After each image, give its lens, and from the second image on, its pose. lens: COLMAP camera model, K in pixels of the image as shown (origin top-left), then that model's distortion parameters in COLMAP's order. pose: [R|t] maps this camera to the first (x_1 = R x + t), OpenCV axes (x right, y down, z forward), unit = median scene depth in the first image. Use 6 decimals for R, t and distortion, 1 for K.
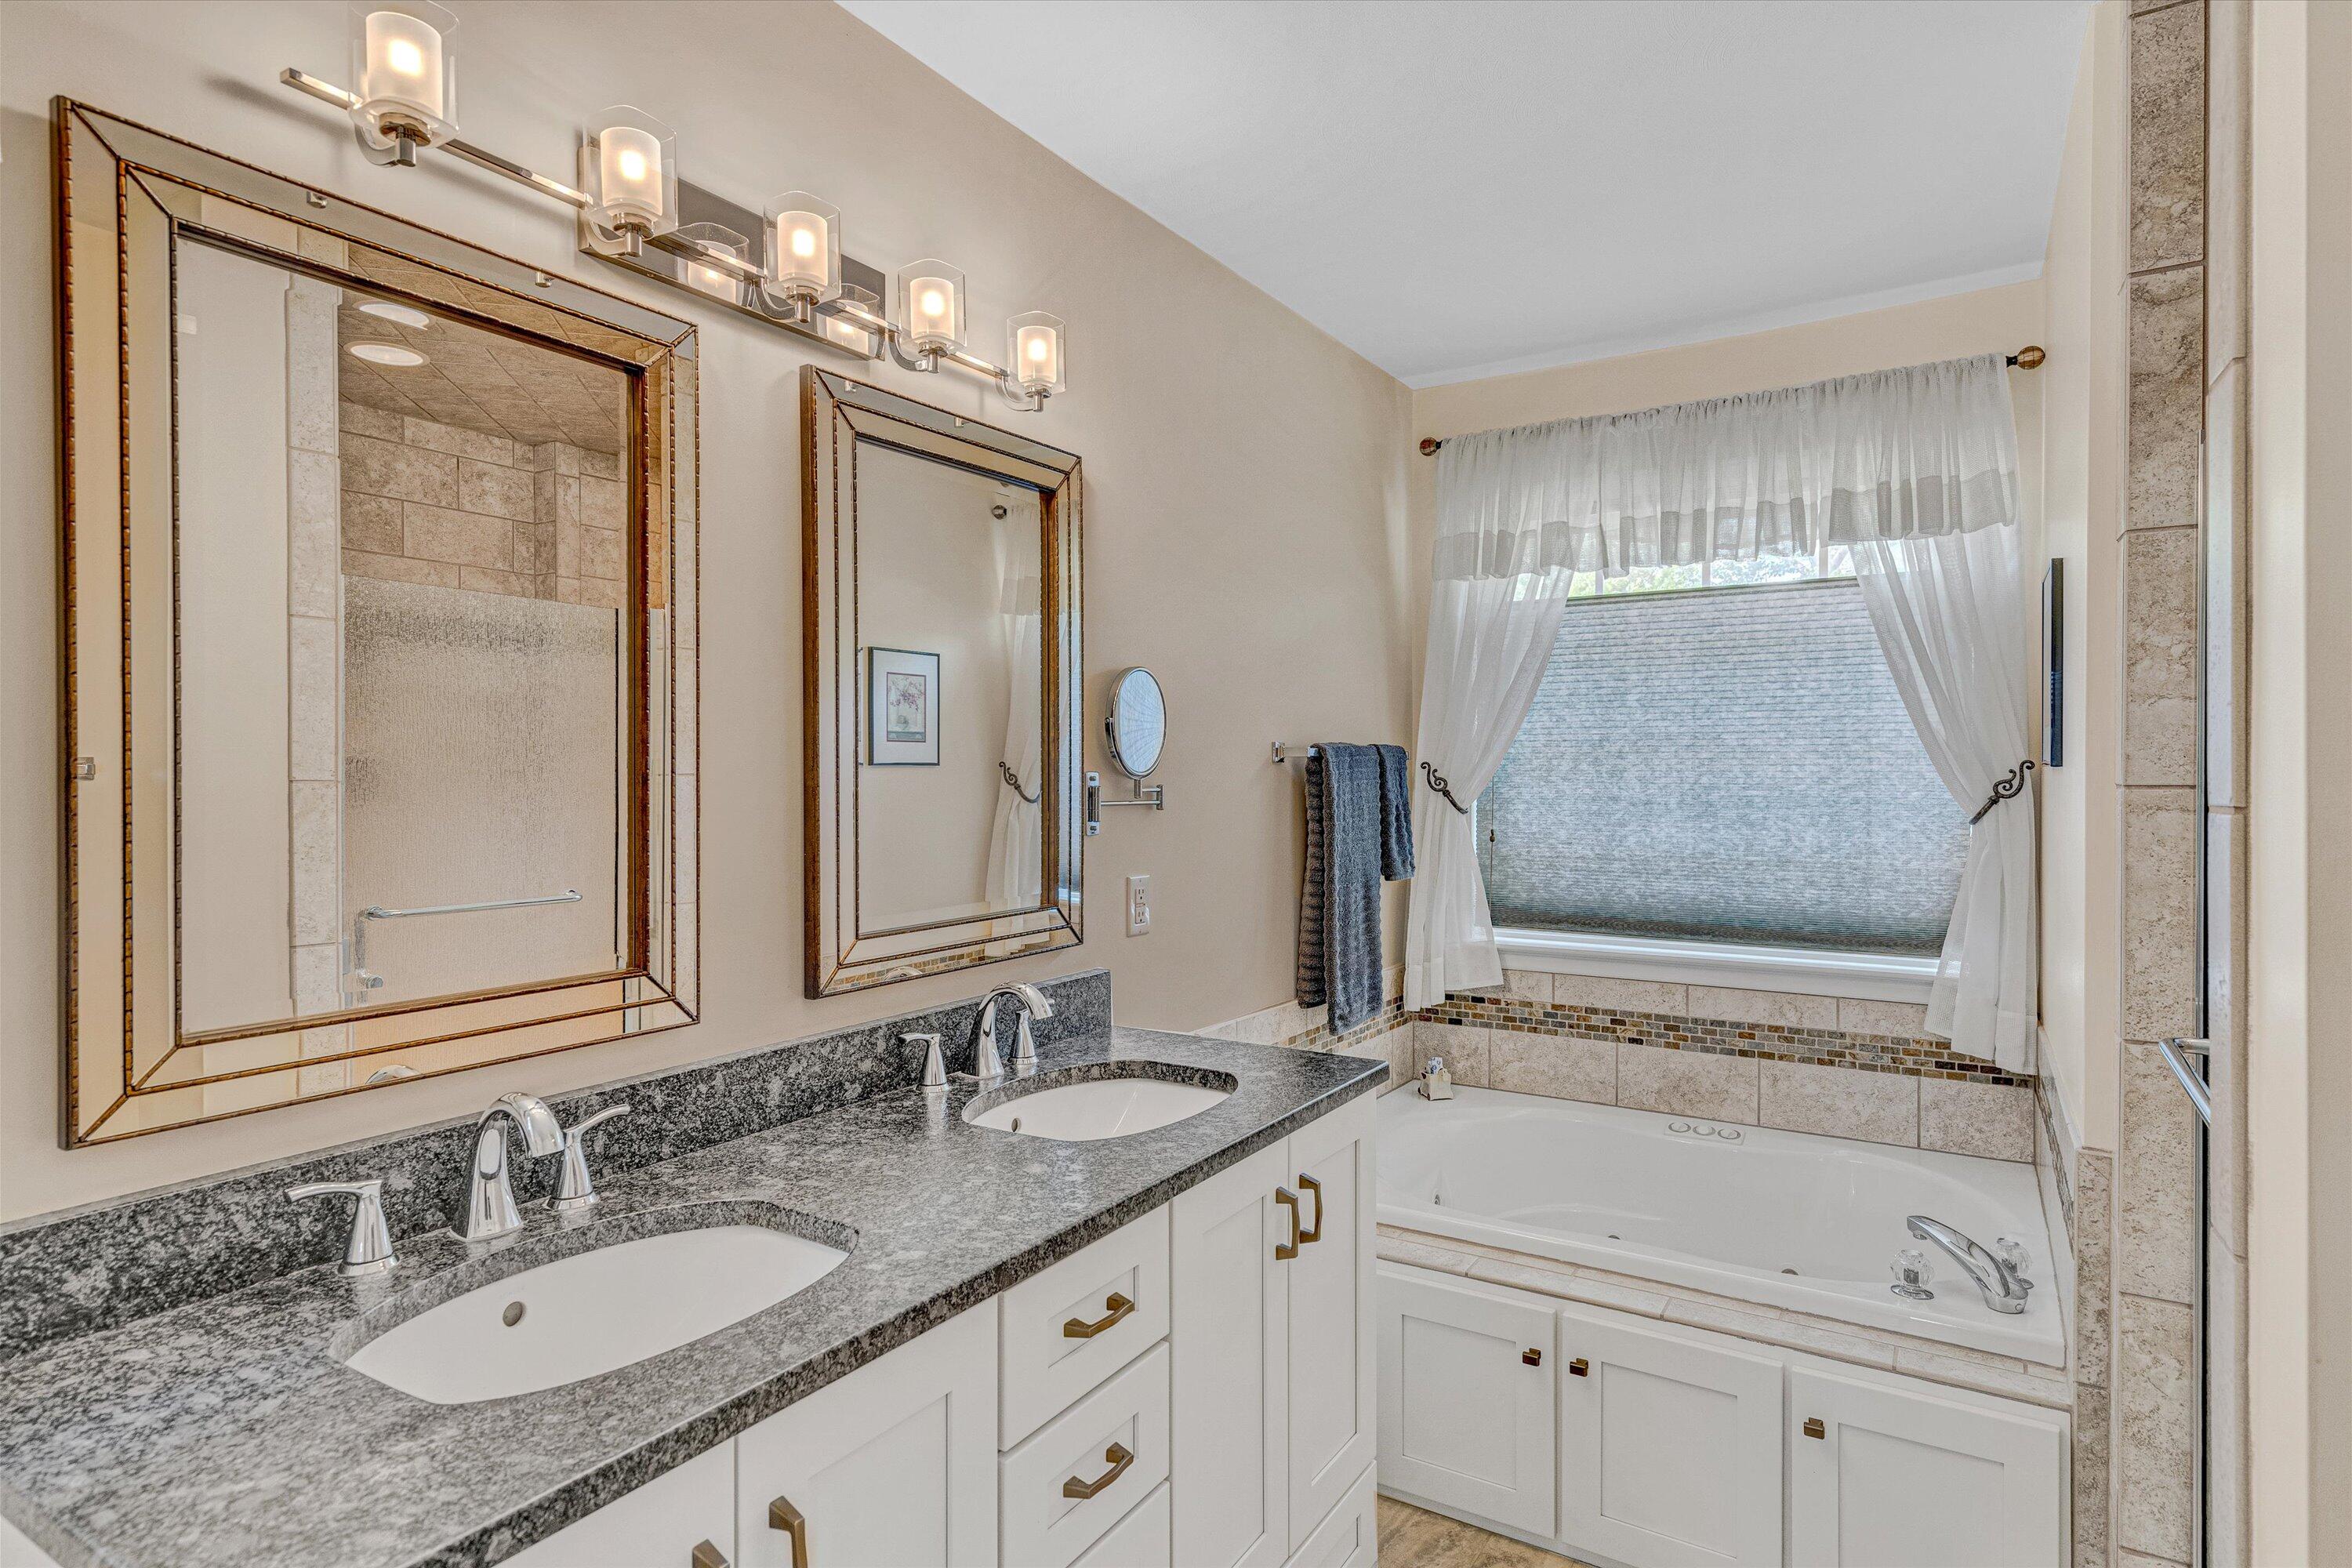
lens RADIAL K [[1247.8, 0, 1178.2], [0, 1247.8, 778.8], [0, 0, 1]] dist [0.004428, 0.000947]
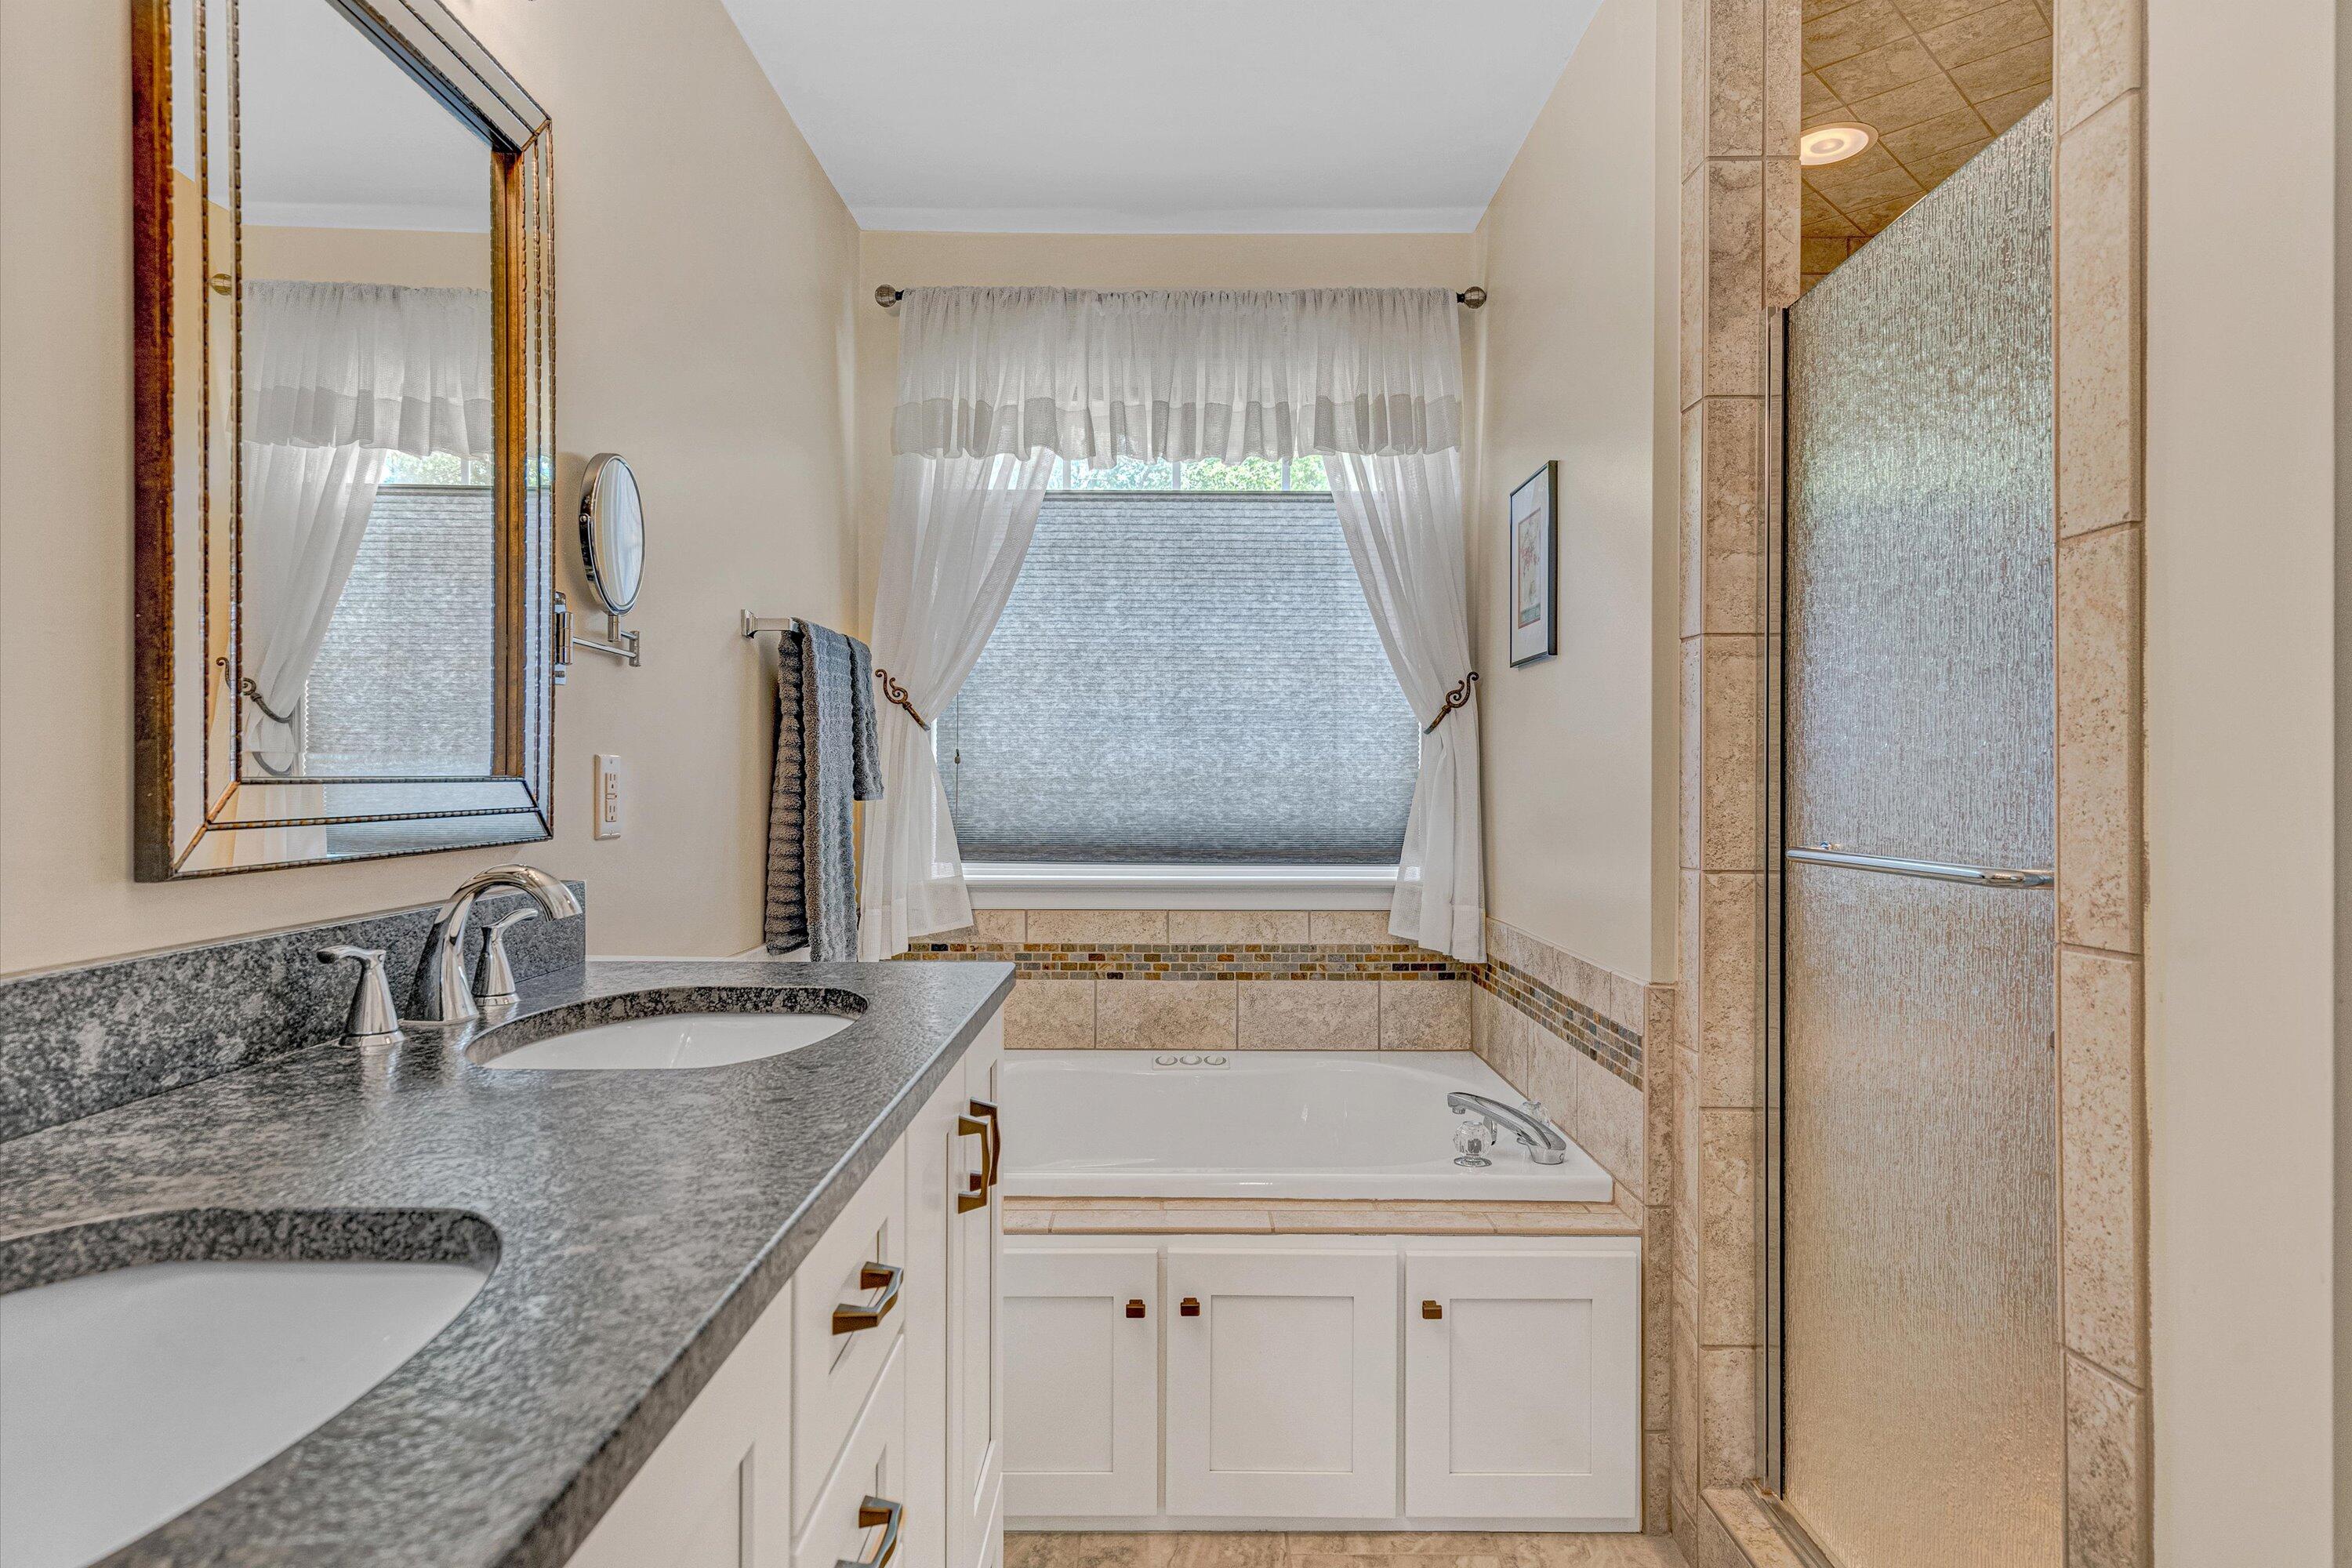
lens RADIAL K [[1331.9, 0, 1177.6], [0, 1331.9, 782.8], [0, 0, 1]] dist [0.007305, 0.004179]
pose [[0.845173, 0.003894, 0.534479, -0.144817], [-0.001568, 0.999987, -0.004806, 0.085782], [-0.534491, 0.003223, 0.845168, 0.170183]]
